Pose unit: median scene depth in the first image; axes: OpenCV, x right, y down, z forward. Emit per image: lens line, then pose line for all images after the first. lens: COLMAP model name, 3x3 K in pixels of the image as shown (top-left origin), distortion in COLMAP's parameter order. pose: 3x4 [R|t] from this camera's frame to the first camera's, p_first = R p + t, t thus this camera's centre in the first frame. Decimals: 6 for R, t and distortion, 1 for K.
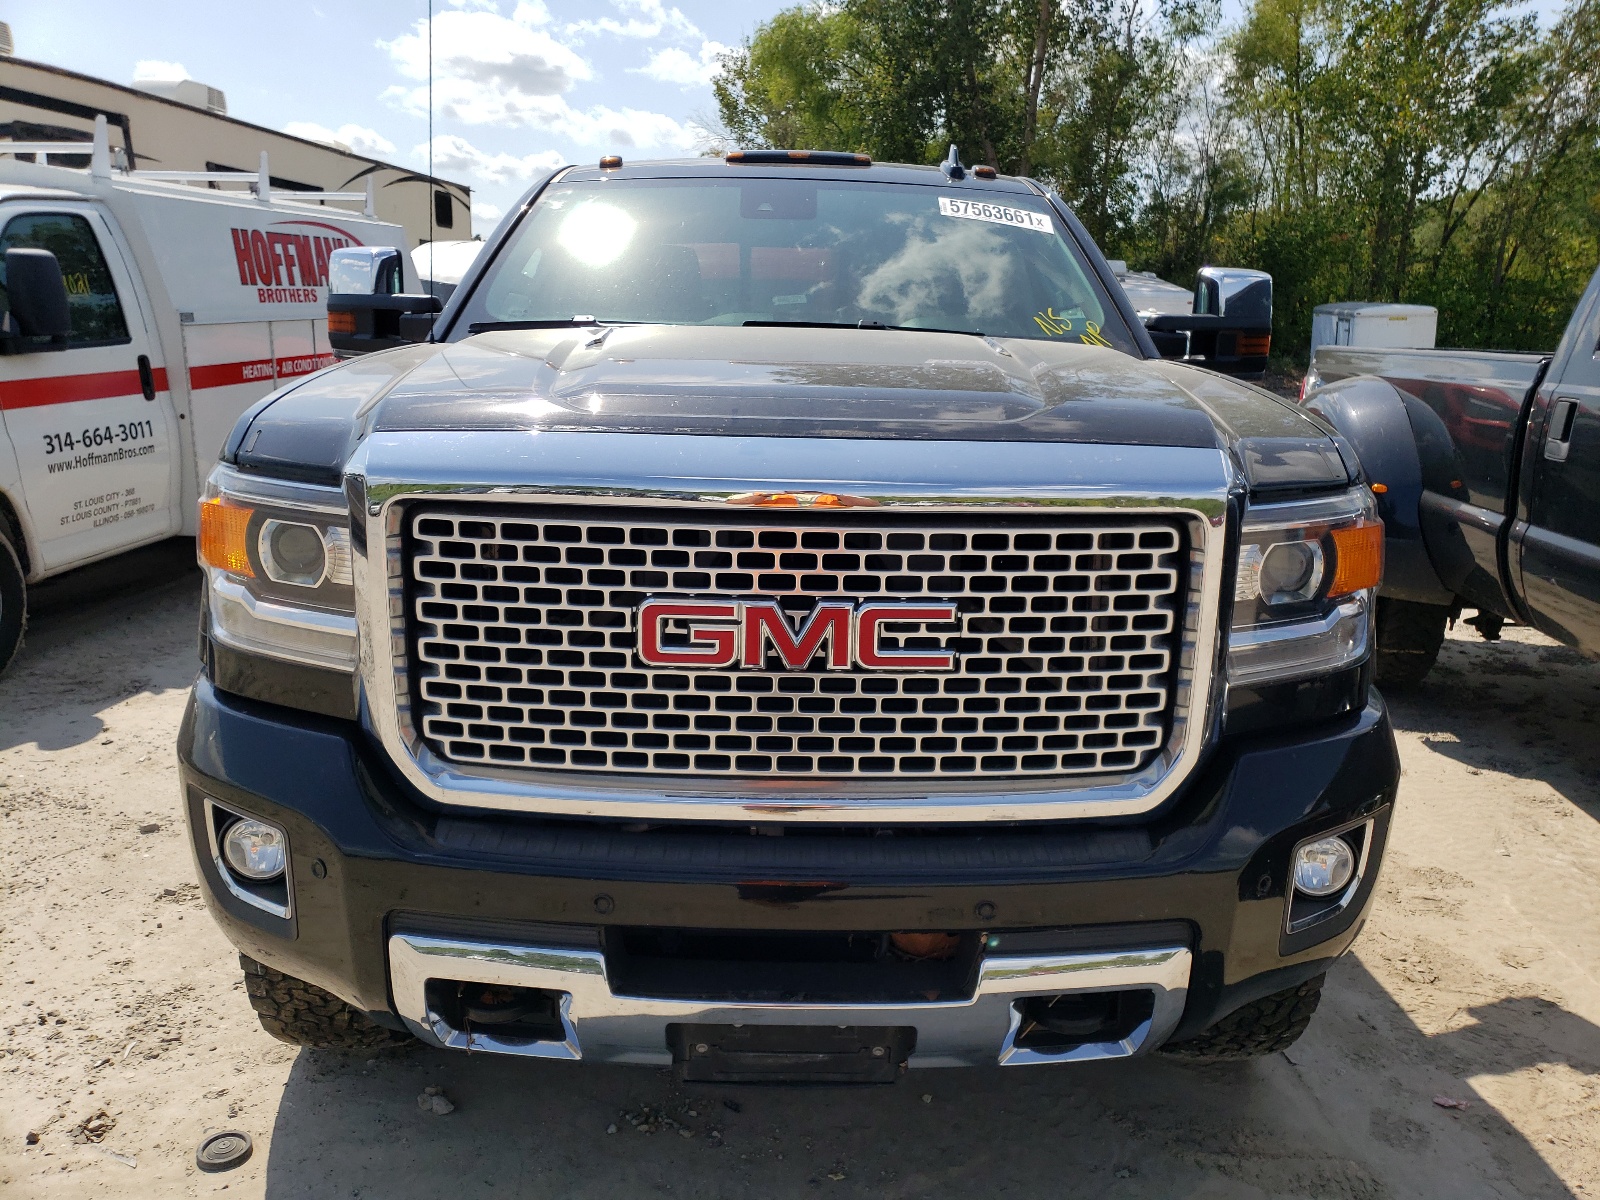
lens RADIAL K [[1249.0, 0, 809.1], [0, 1249.0, 593.1], [0, 0, 1]] dist [0.029129, -0.011873]
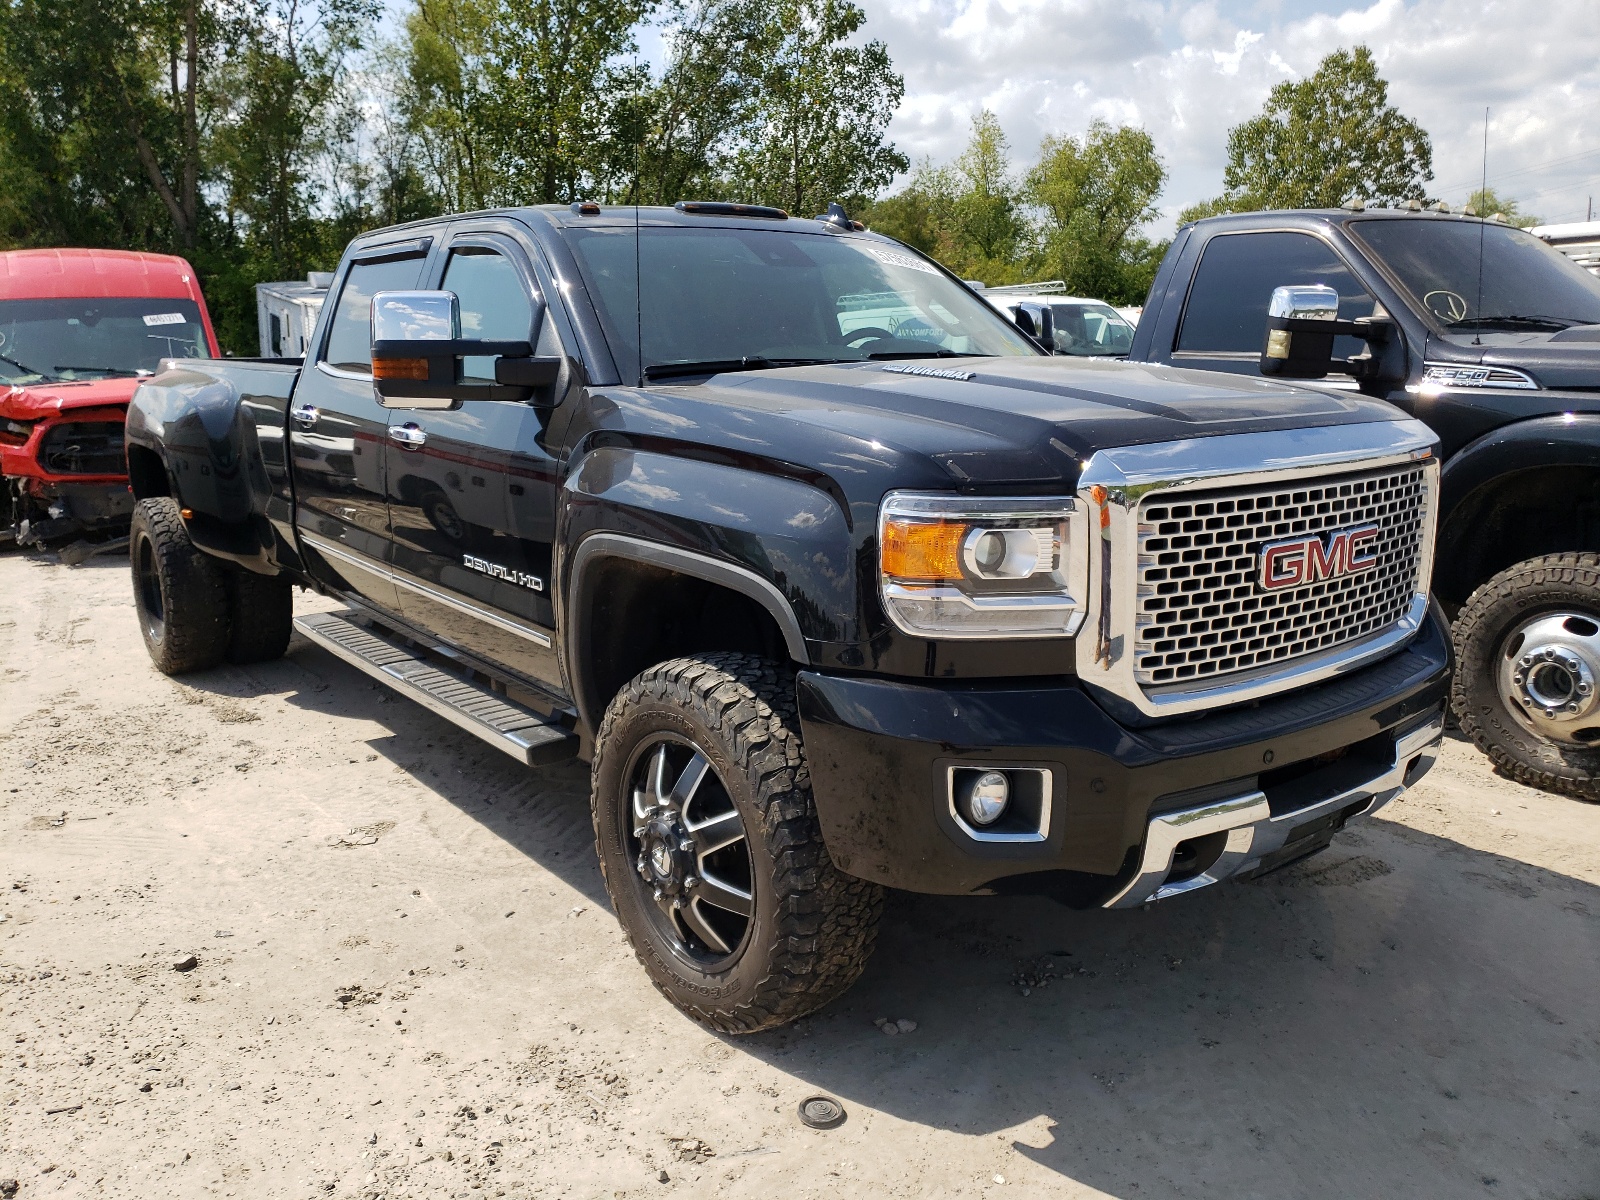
lens RADIAL K [[1249.0, 0, 763.0], [0, 1249.0, 582.6], [0, 0, 1]] dist [0.029129, -0.011873]
pose [[0.811673, -0.143002, 0.566337, -0.164654], [0.150530, 0.988029, 0.033741, -0.010337], [-0.564382, 0.057865, 0.823483, 0.013321]]
